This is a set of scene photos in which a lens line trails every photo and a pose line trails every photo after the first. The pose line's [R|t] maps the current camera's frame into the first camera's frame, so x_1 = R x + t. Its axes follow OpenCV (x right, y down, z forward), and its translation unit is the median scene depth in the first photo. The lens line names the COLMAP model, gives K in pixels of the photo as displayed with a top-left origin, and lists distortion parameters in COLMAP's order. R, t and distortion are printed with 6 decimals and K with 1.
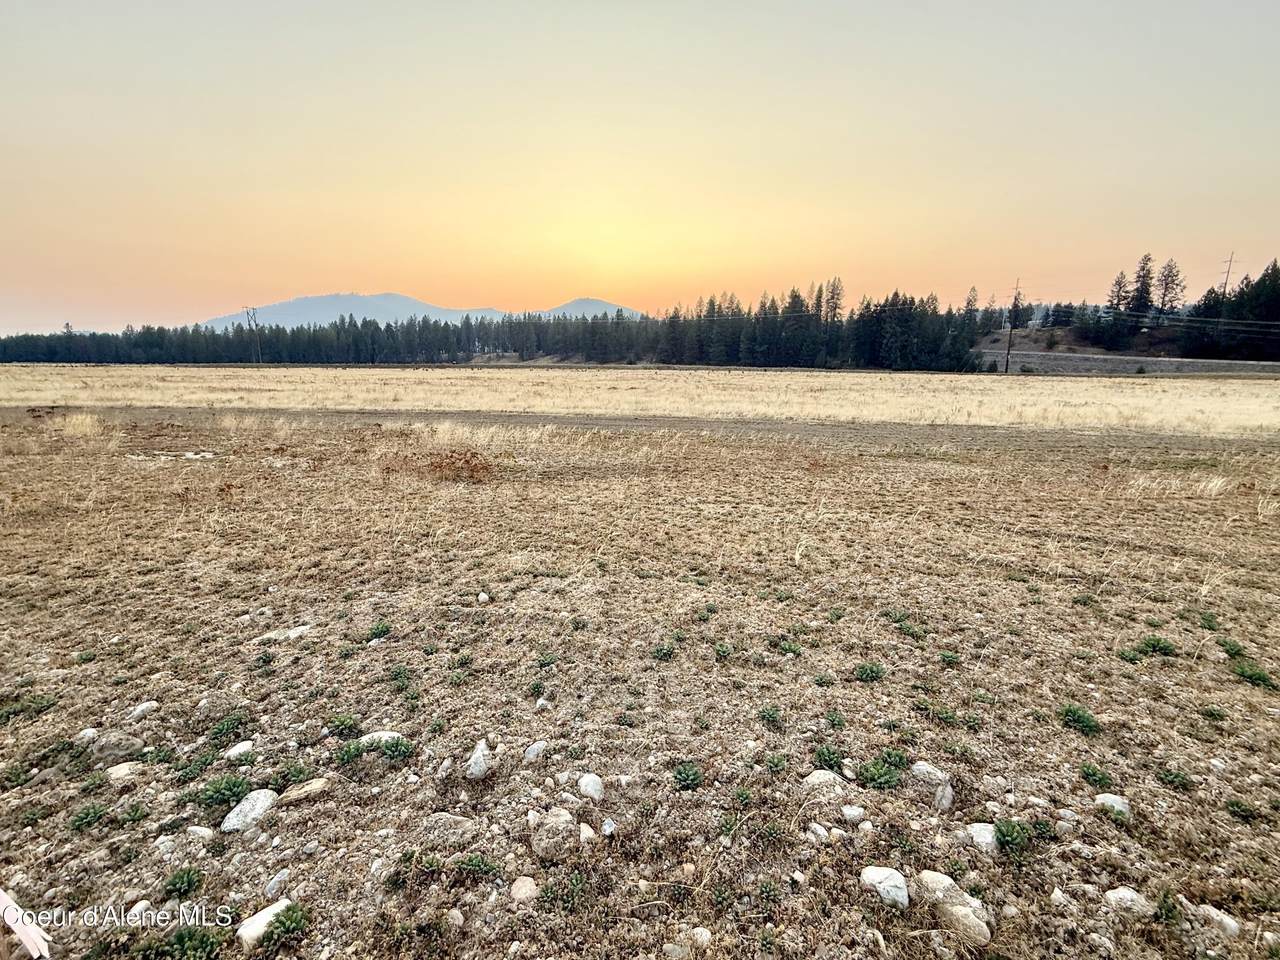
lens RADIAL K [[562.9, 0, 640.0], [0, 562.9, 480.0], [0, 0, 1]] dist [0.001975, 0.000341]
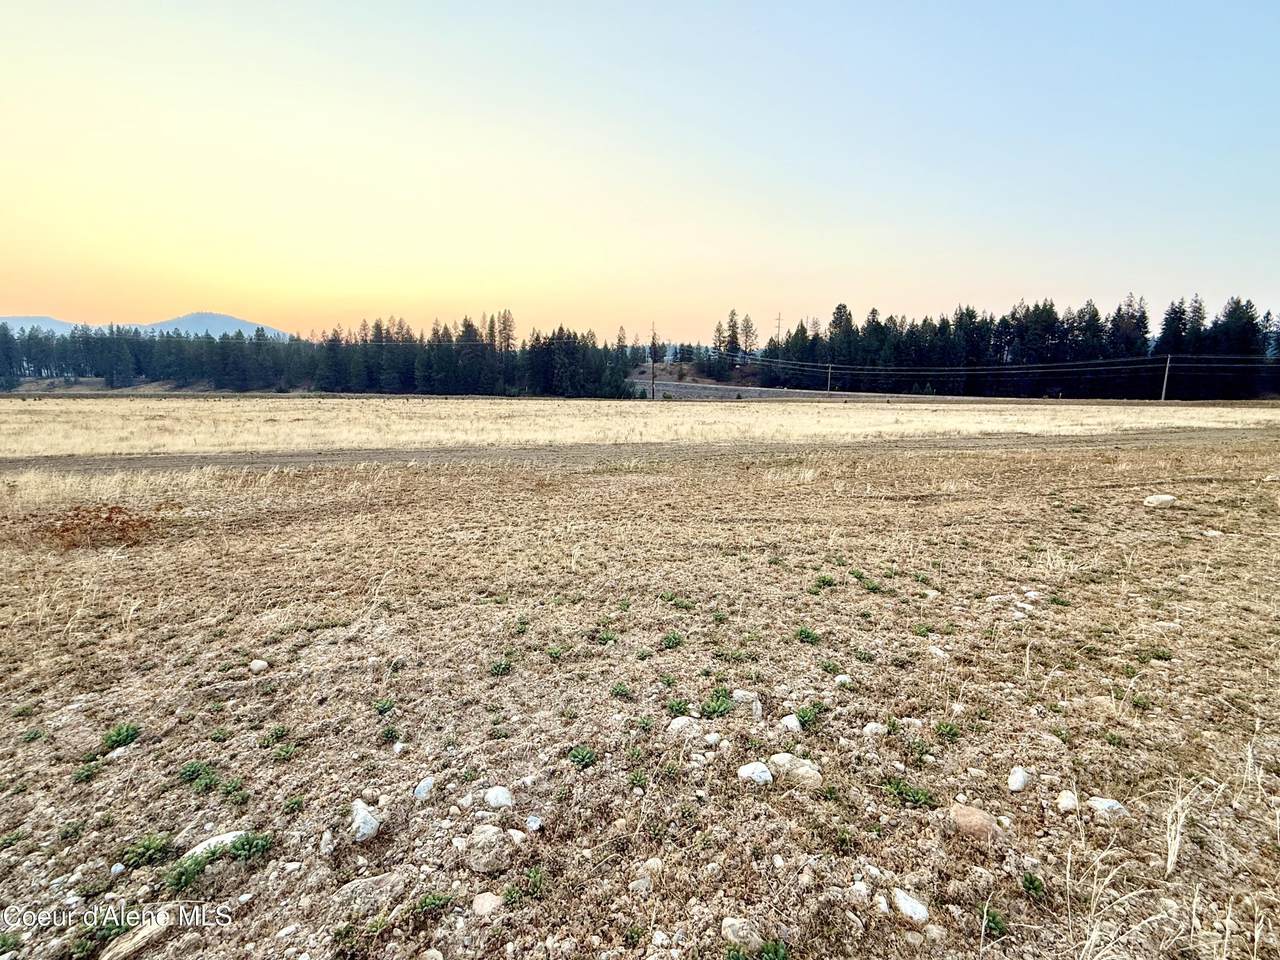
lens RADIAL K [[562.9, 0, 640.0], [0, 562.9, 480.0], [0, 0, 1]] dist [0.001975, 0.000341]
pose [[0.856229, -0.081326, 0.510154, -0.292654], [0.105716, 0.994216, -0.018937, 0.016157], [-0.505664, 0.070146, 0.859874, -0.038573]]
